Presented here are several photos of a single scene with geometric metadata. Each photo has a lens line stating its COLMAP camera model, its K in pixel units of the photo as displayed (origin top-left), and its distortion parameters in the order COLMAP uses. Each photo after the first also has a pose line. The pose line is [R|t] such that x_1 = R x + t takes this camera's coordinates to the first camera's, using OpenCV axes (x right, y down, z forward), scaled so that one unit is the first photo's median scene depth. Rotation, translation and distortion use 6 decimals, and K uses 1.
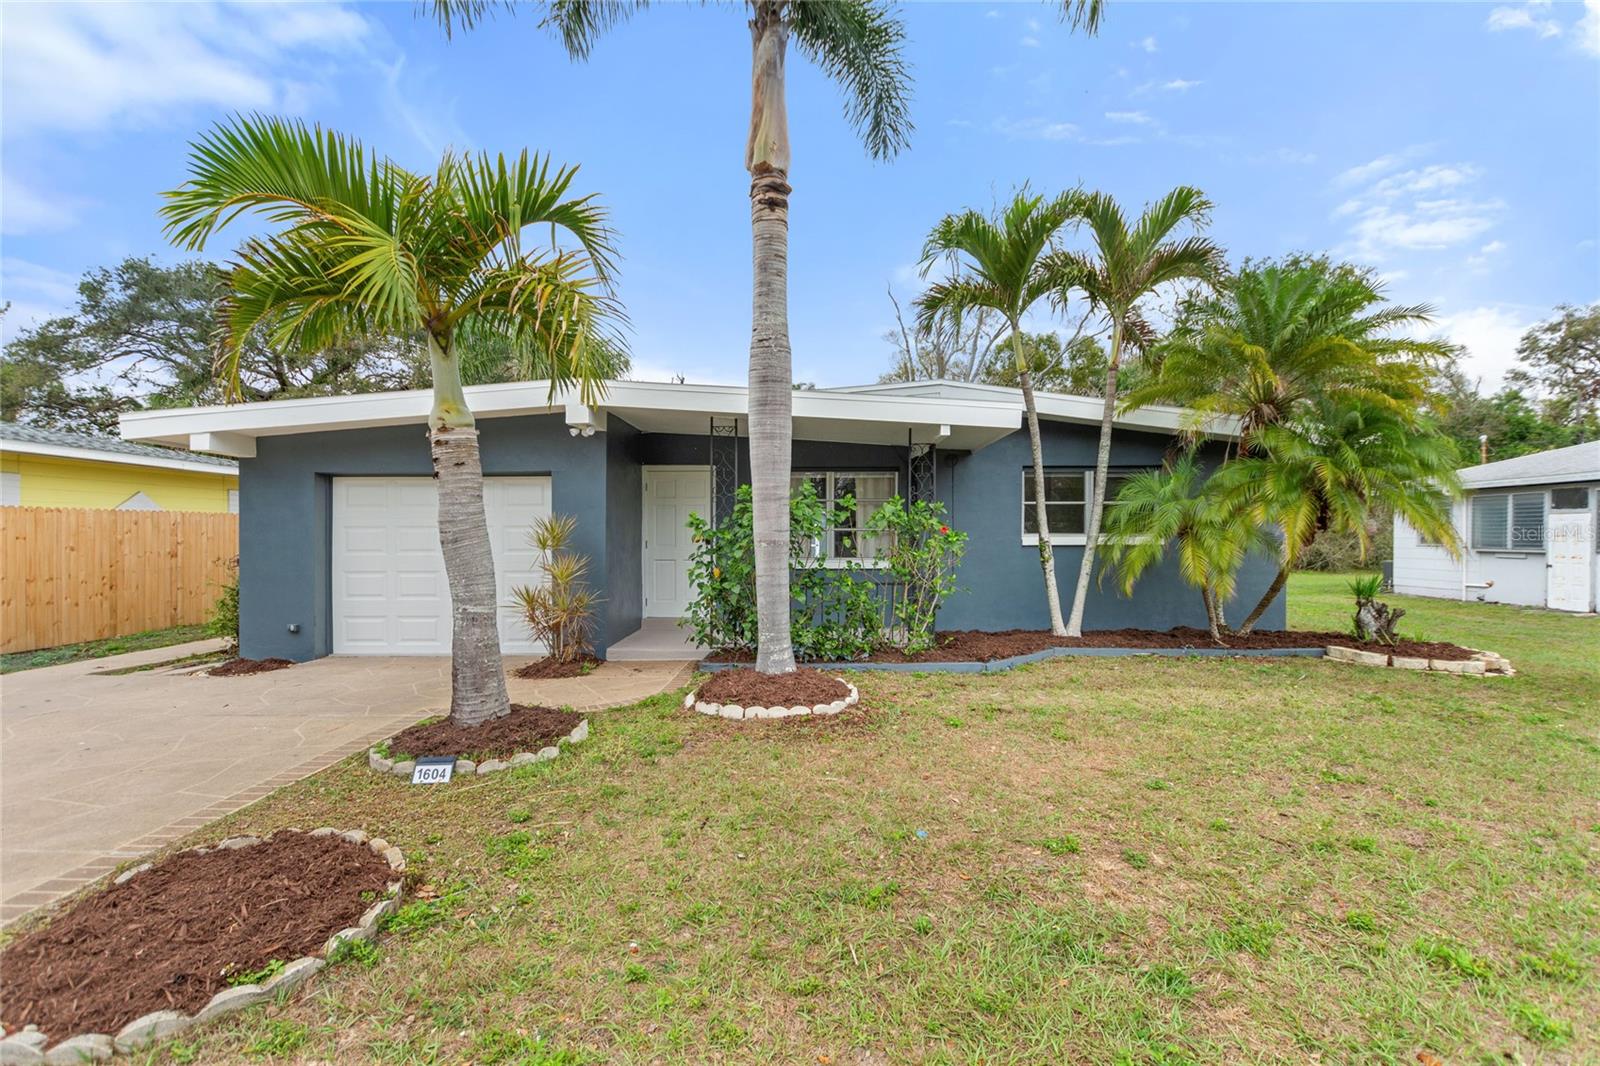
lens RADIAL K [[743.2, 0, 800.0], [0, 743.2, 533.0], [0, 0, 1]] dist [0.001131, 0.000248]
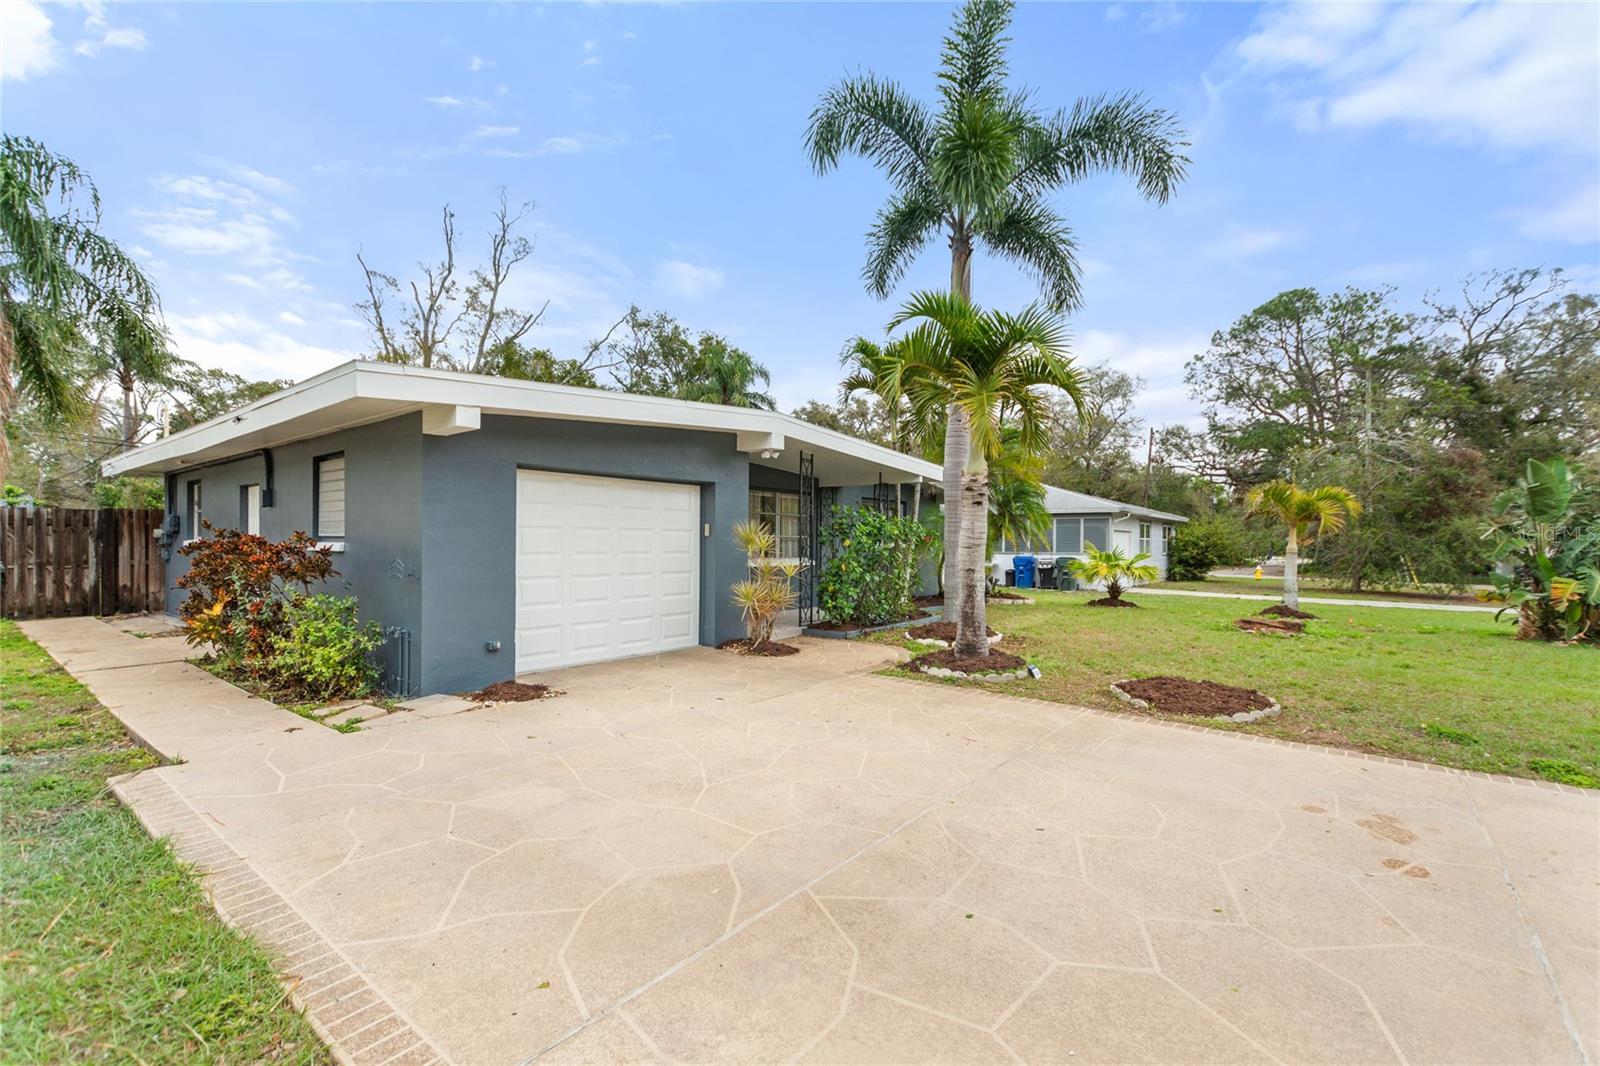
lens RADIAL K [[743.2, 0, 800.0], [0, 743.2, 533.0], [0, 0, 1]] dist [0.001131, 0.000248]
pose [[0.545617, 0.010000, 0.837975, -1.173175], [-0.006405, 0.999949, -0.007763, 0.002567], [-0.838010, -0.001132, 0.545654, 0.243663]]
